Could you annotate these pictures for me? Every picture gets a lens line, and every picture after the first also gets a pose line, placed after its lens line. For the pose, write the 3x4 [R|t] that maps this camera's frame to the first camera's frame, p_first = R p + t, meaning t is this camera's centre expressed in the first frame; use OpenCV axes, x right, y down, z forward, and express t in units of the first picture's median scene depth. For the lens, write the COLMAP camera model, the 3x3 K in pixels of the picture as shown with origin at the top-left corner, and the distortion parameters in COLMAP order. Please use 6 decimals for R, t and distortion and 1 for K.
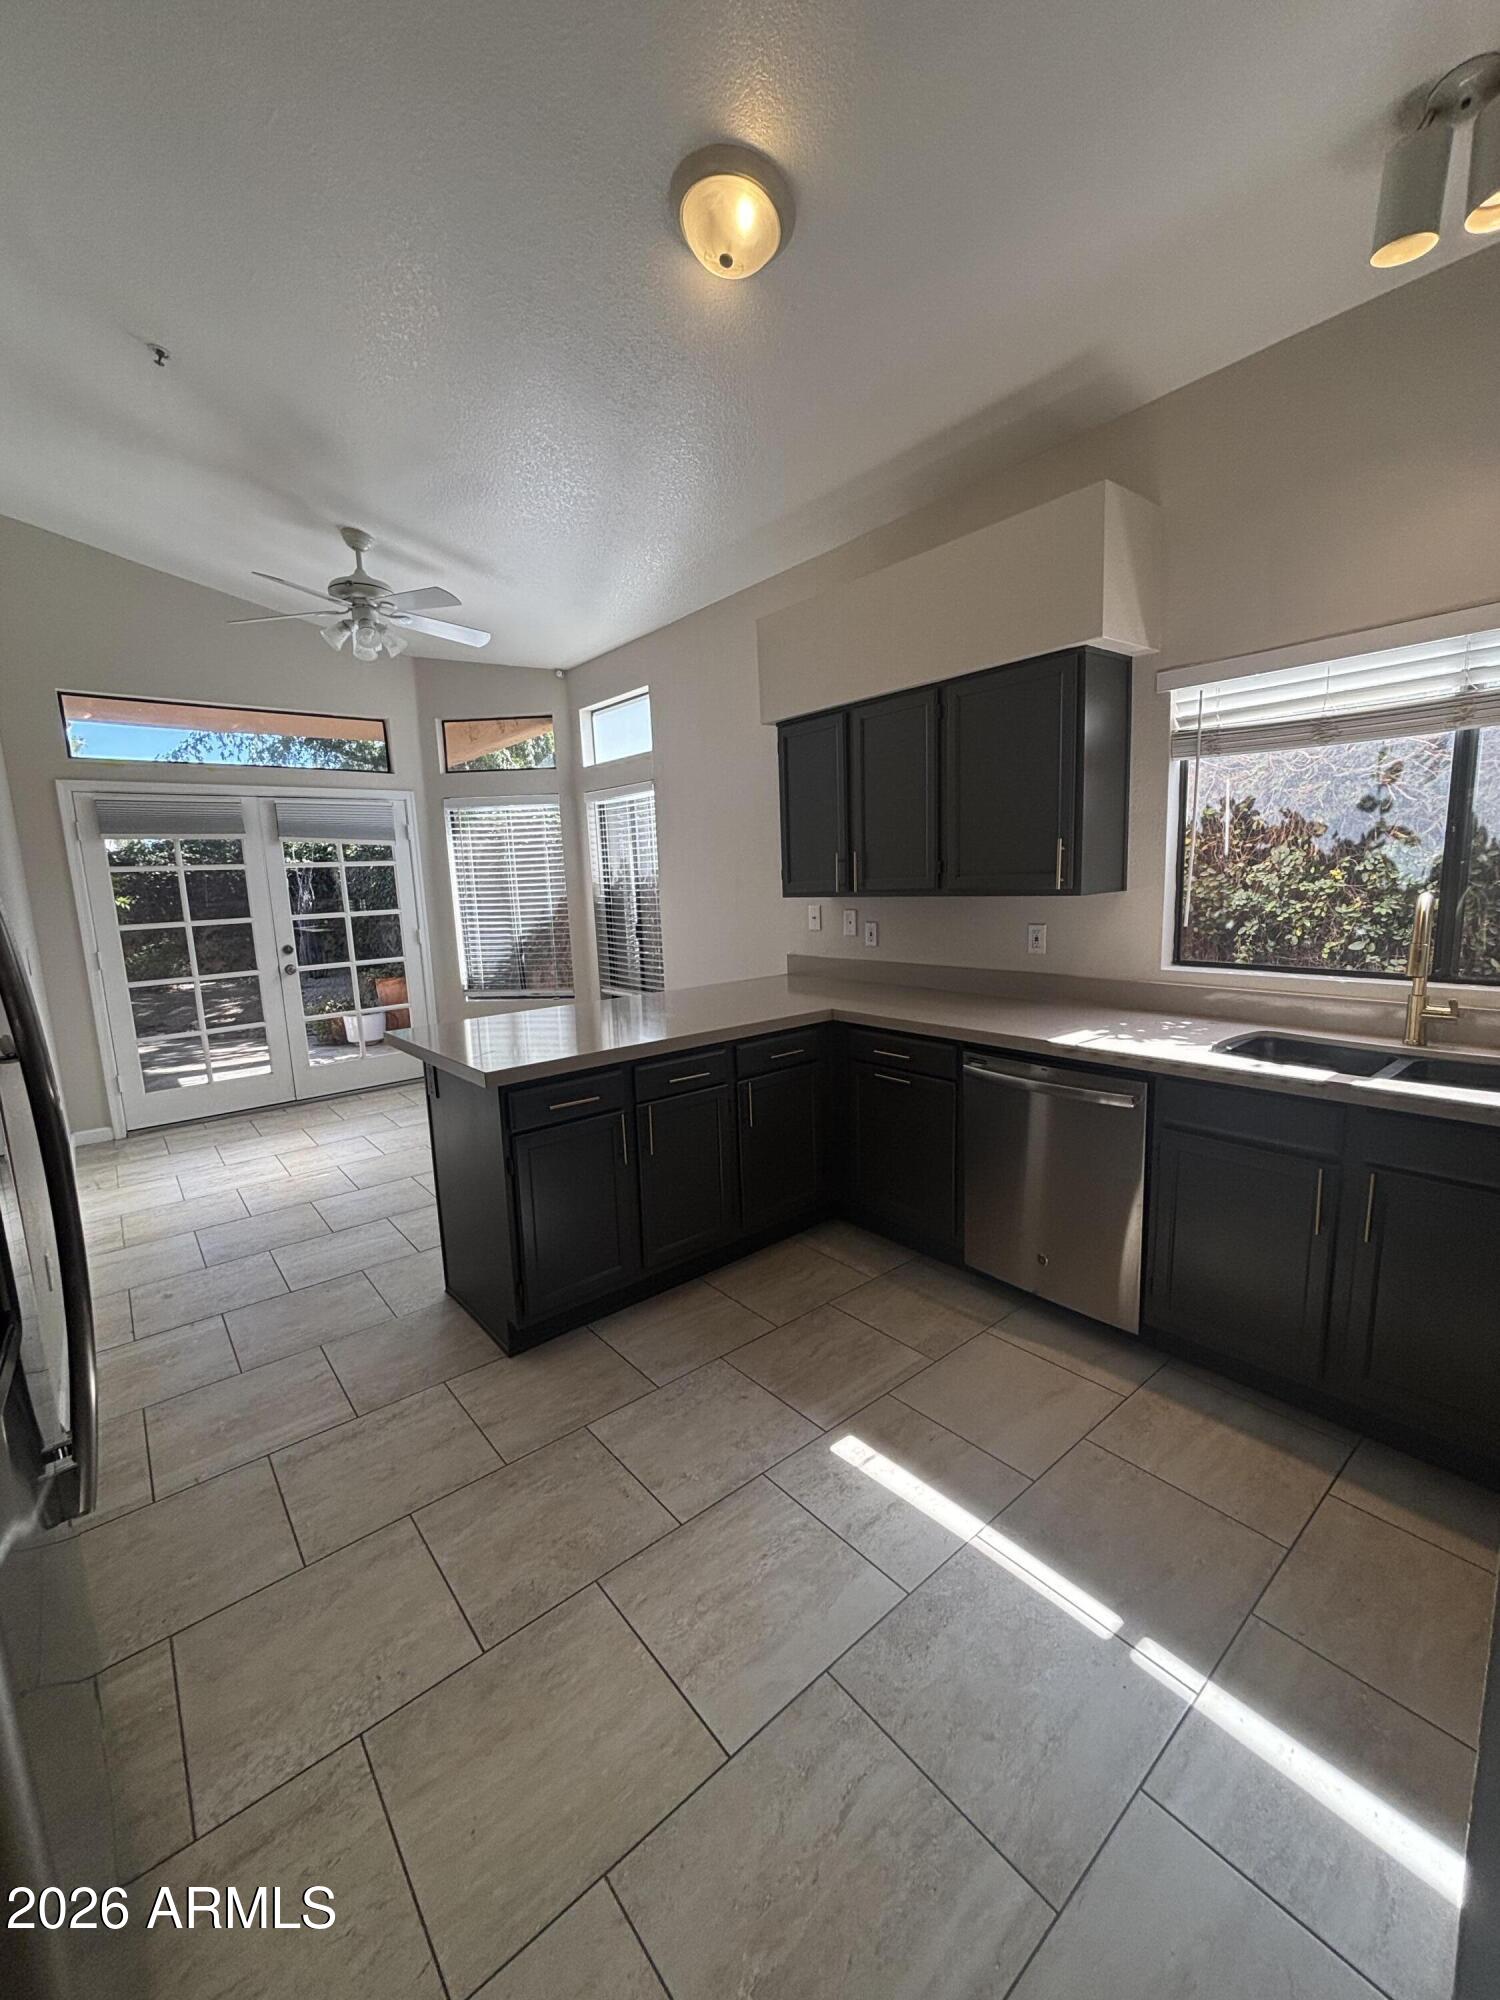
lens RADIAL K [[811.7, 0, 747.9], [0, 811.7, 1000.4], [0, 0, 1]] dist [-0.000951, 0.001204]
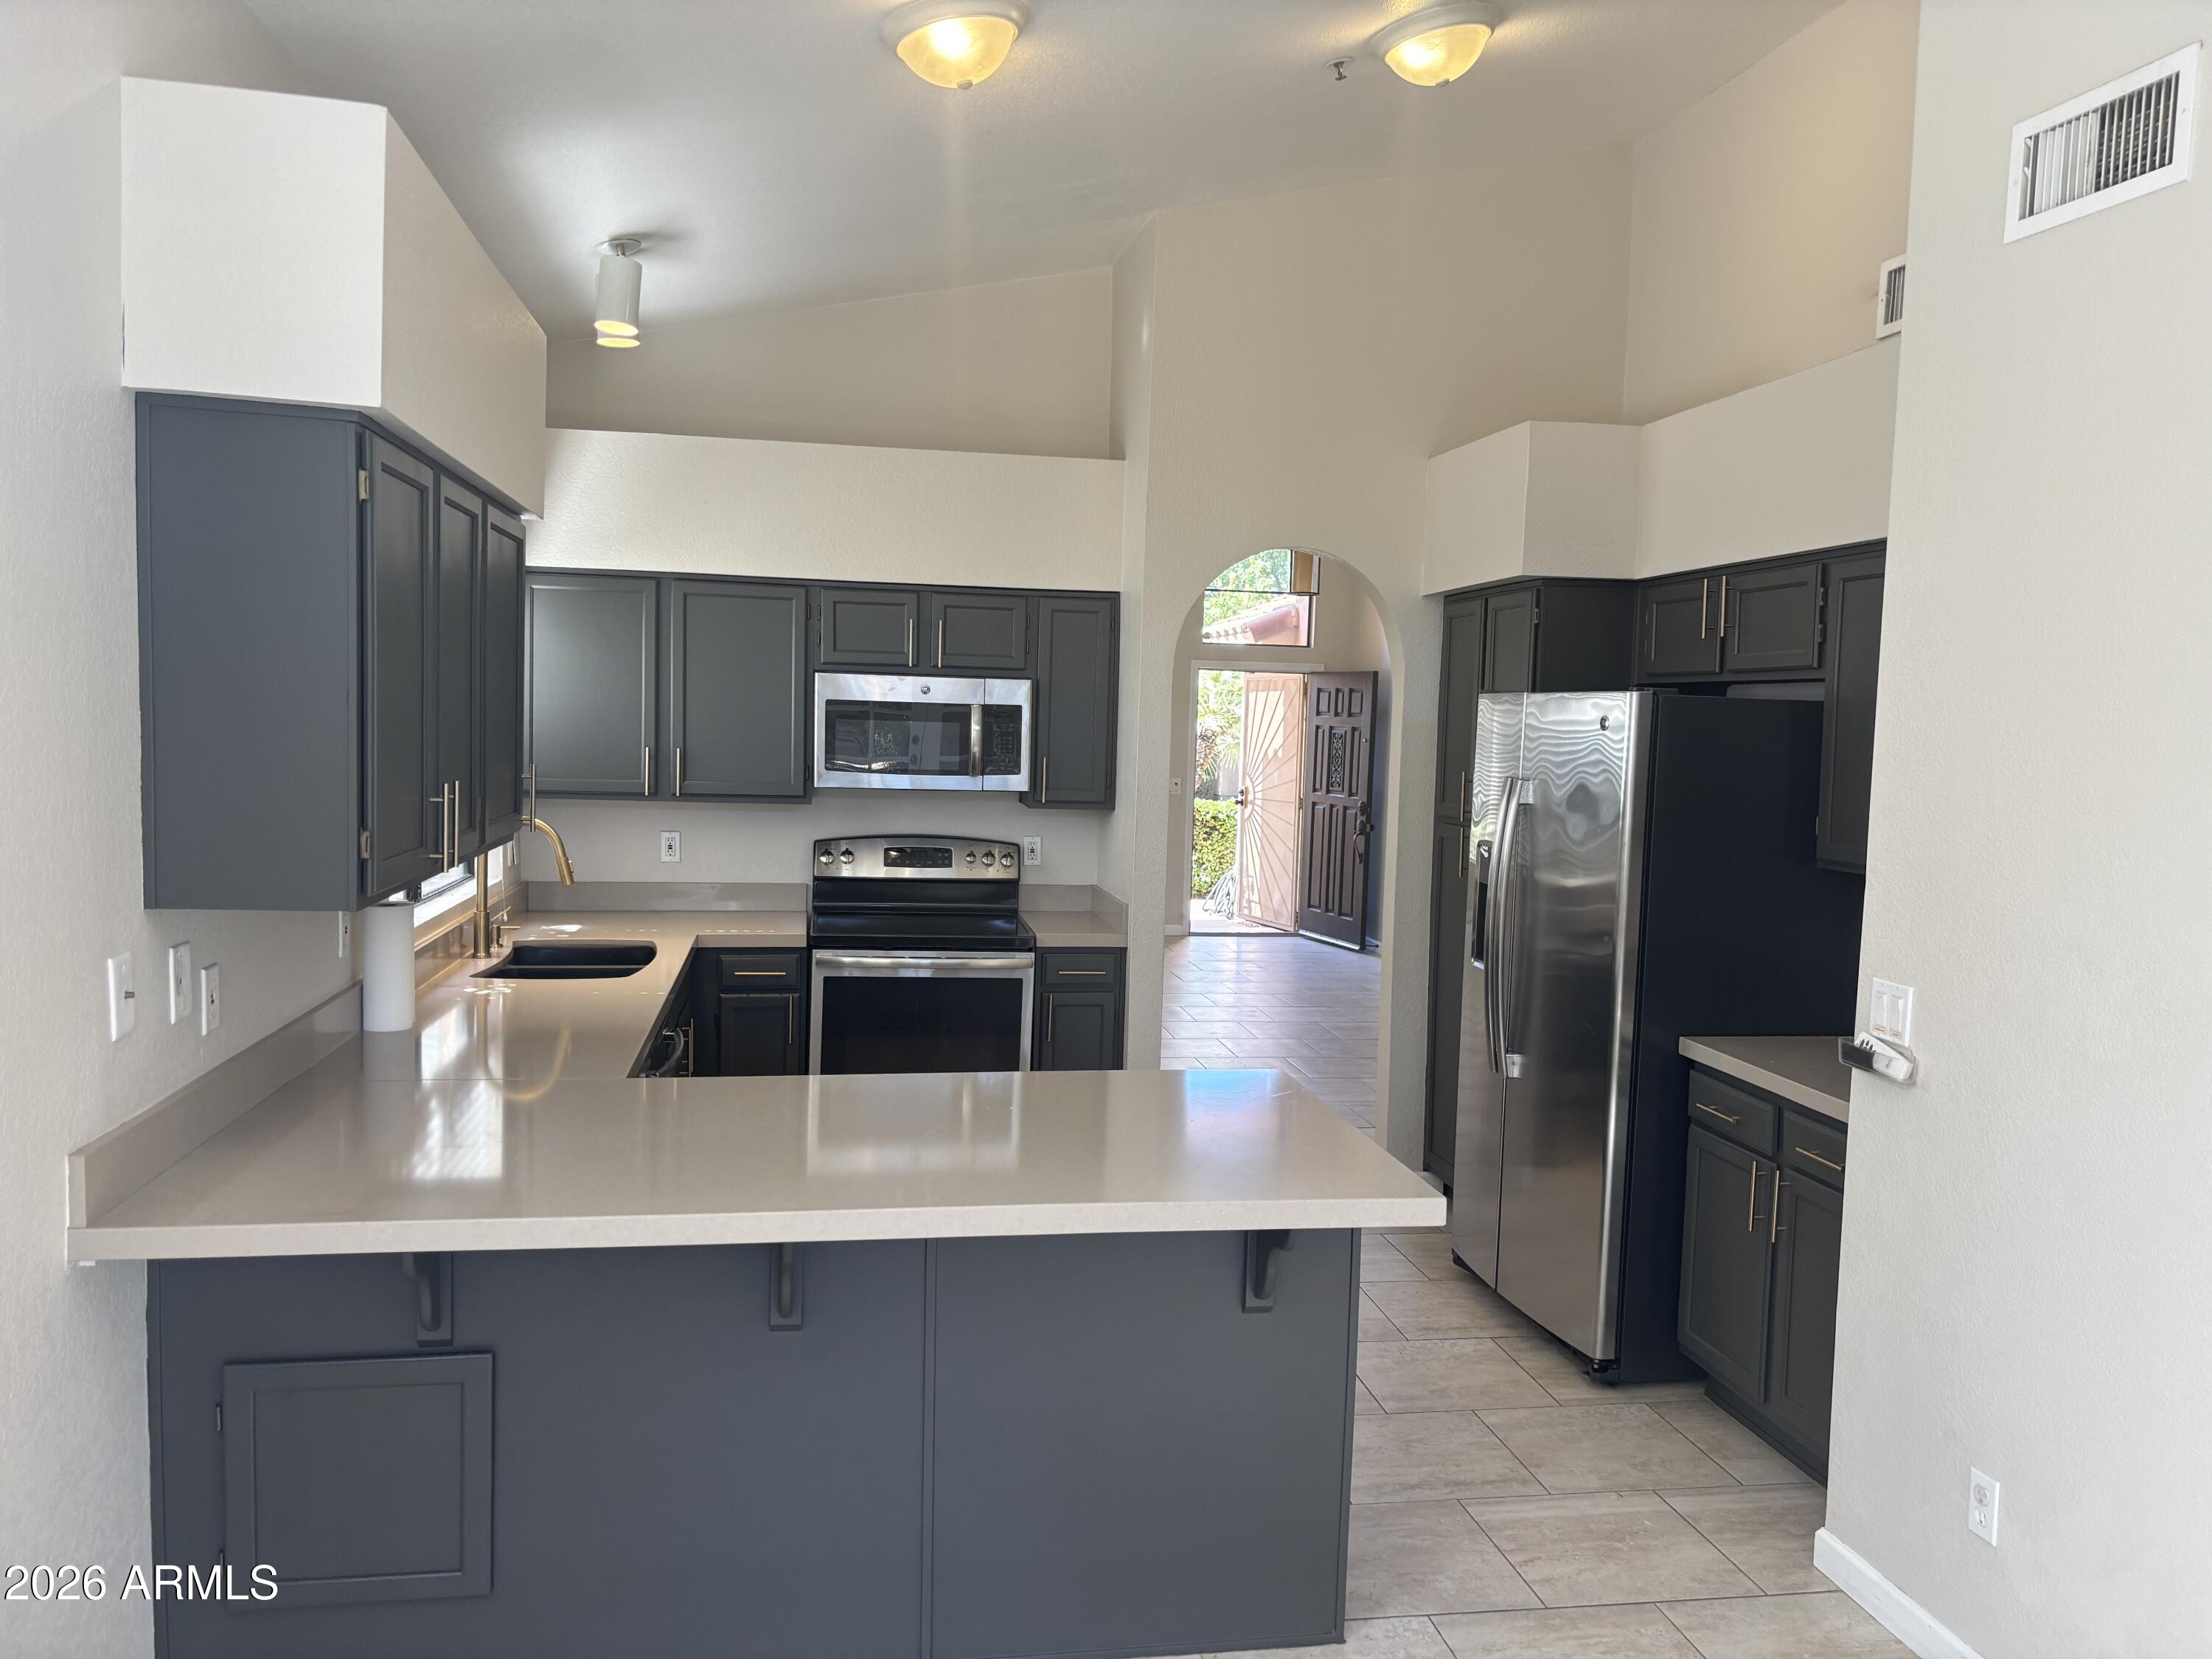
lens RADIAL K [[1657.0, 0, 1105.2], [0, 1657.0, 843.5], [0, 0, 1]] dist [0.054764, -0.070025]
pose [[-0.867961, -0.028007, 0.495841, -0.942321], [0.076676, 0.978880, 0.189511, -0.432374], [-0.490677, 0.202508, -0.847483, 2.344655]]
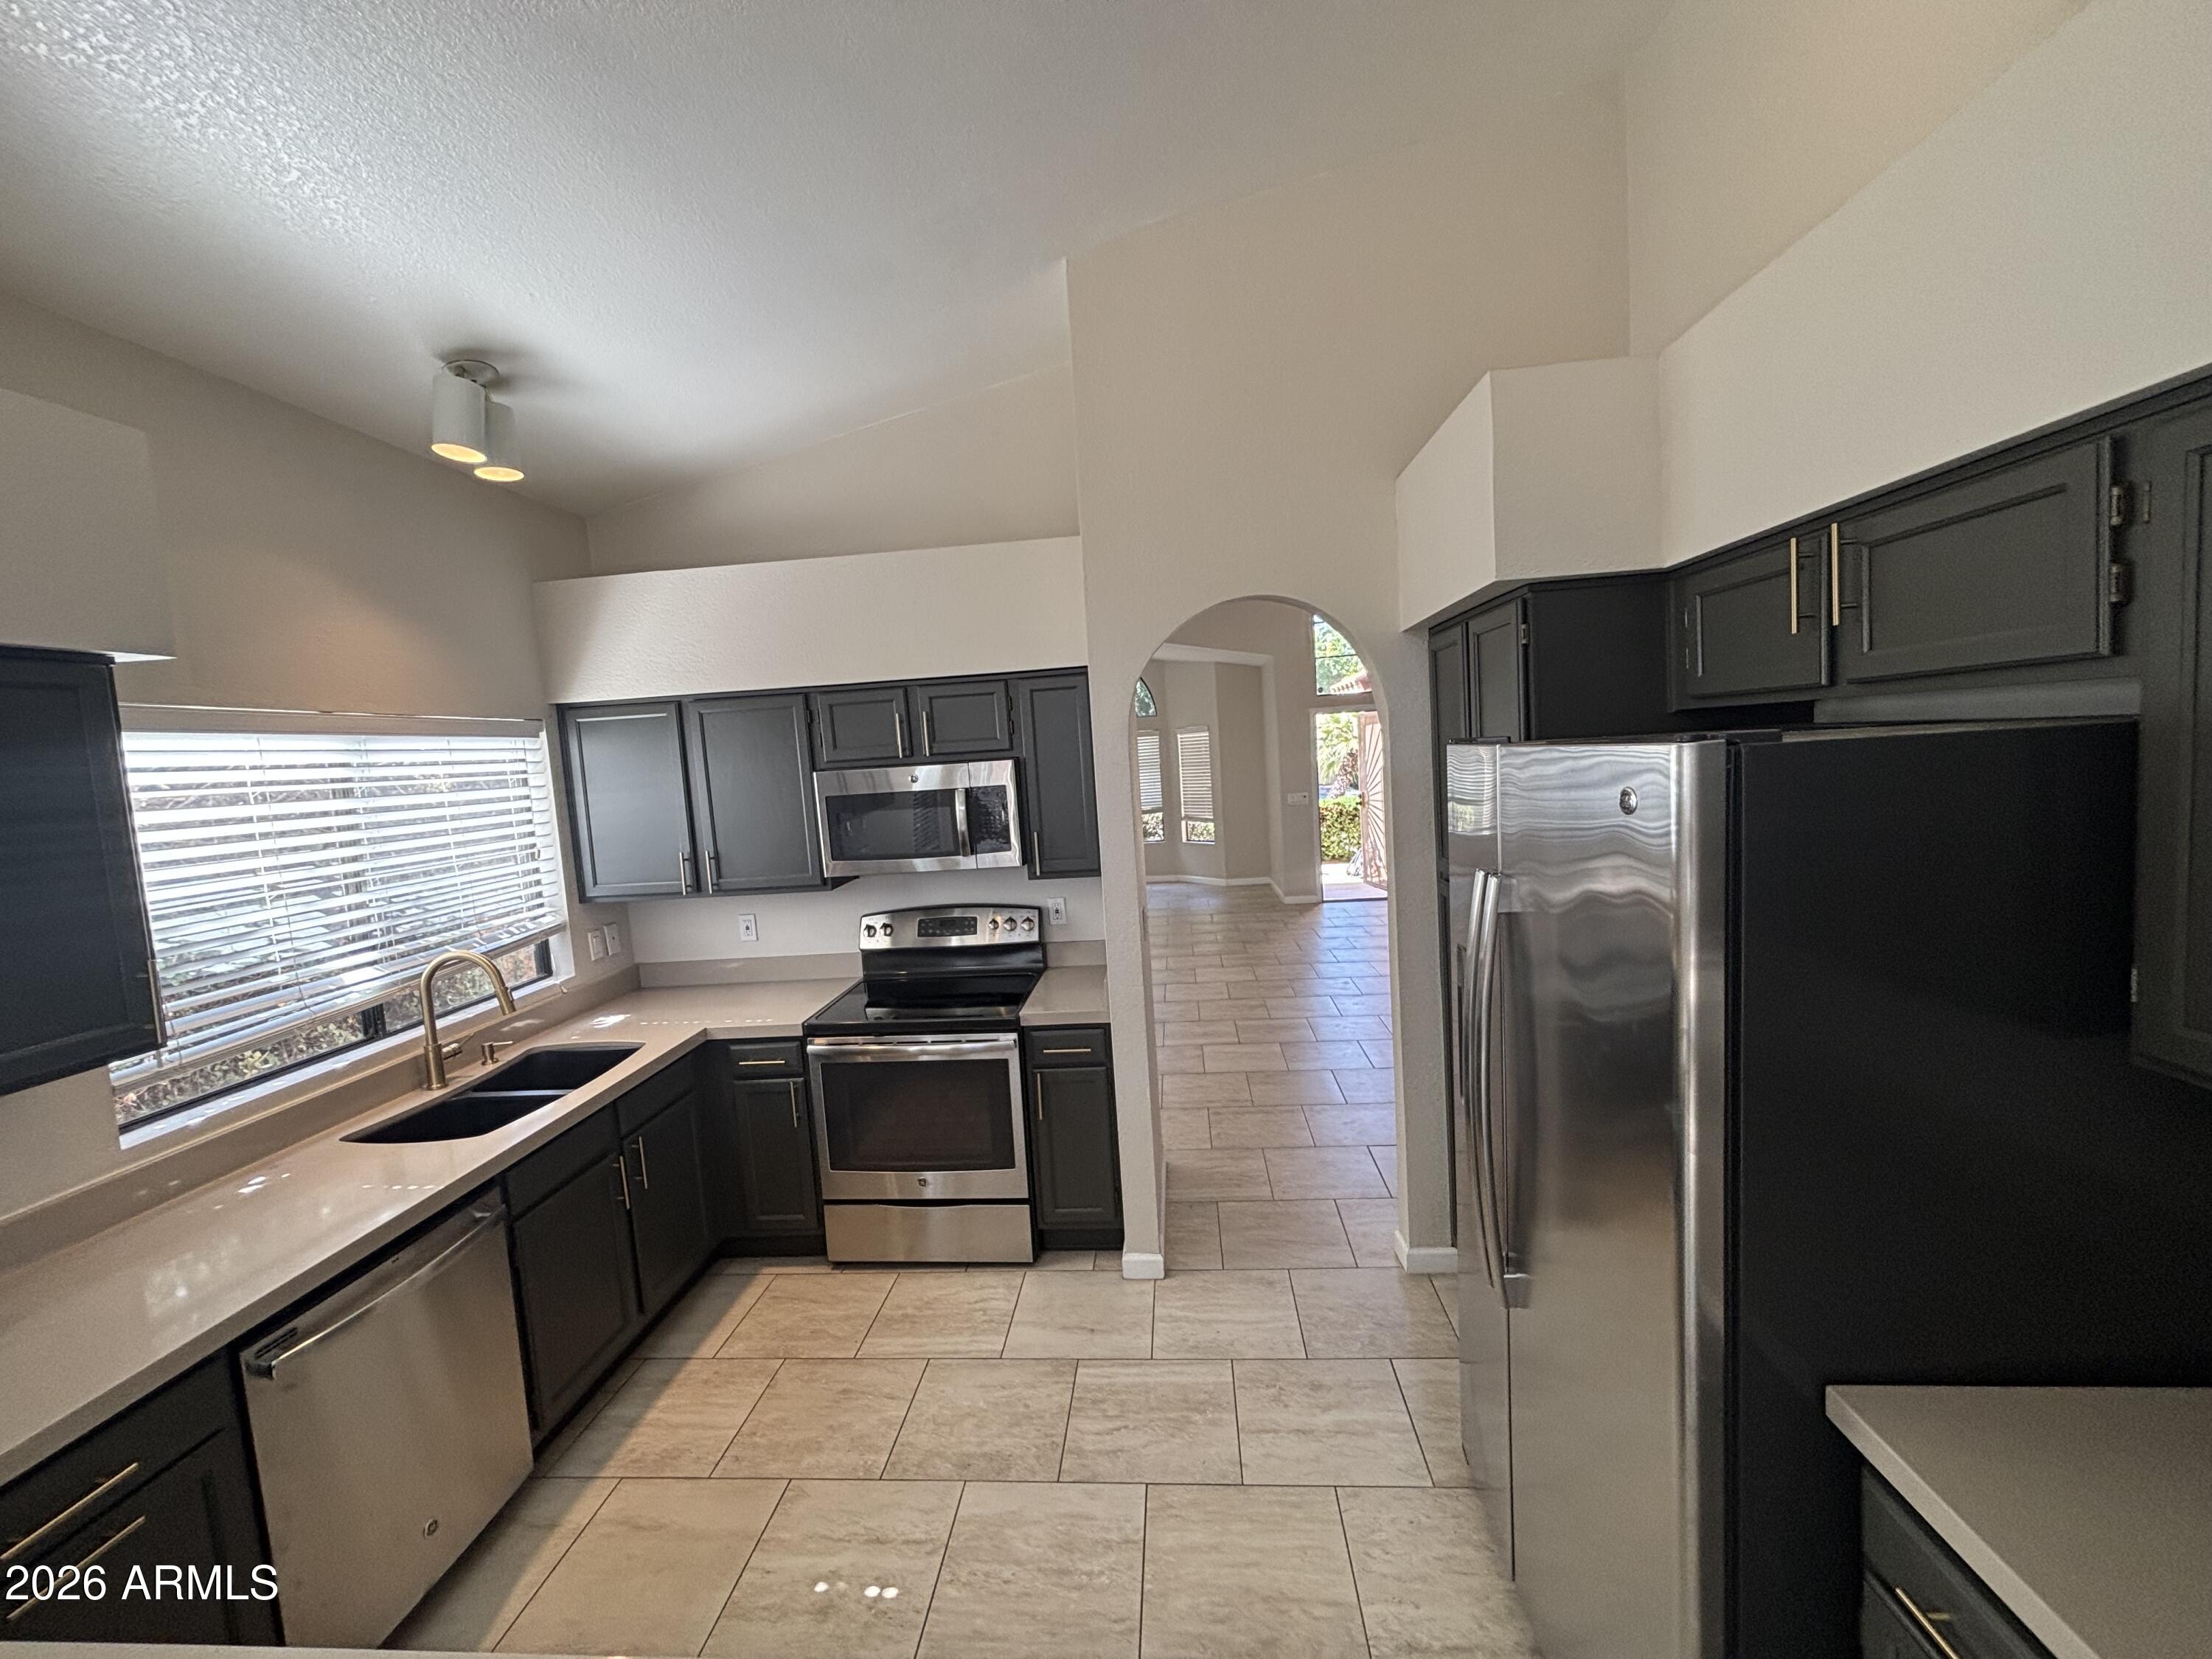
lens RADIAL K [[886.2, 0, 1103.1], [0, 886.2, 831.4], [0, 0, 1]] dist [0.003400, 0.000206]
pose [[-0.713990, 0.016383, 0.699965, -0.656788], [0.190298, 0.966633, 0.171486, -0.307919], [-0.673799, 0.255641, -0.693283, 1.091433]]
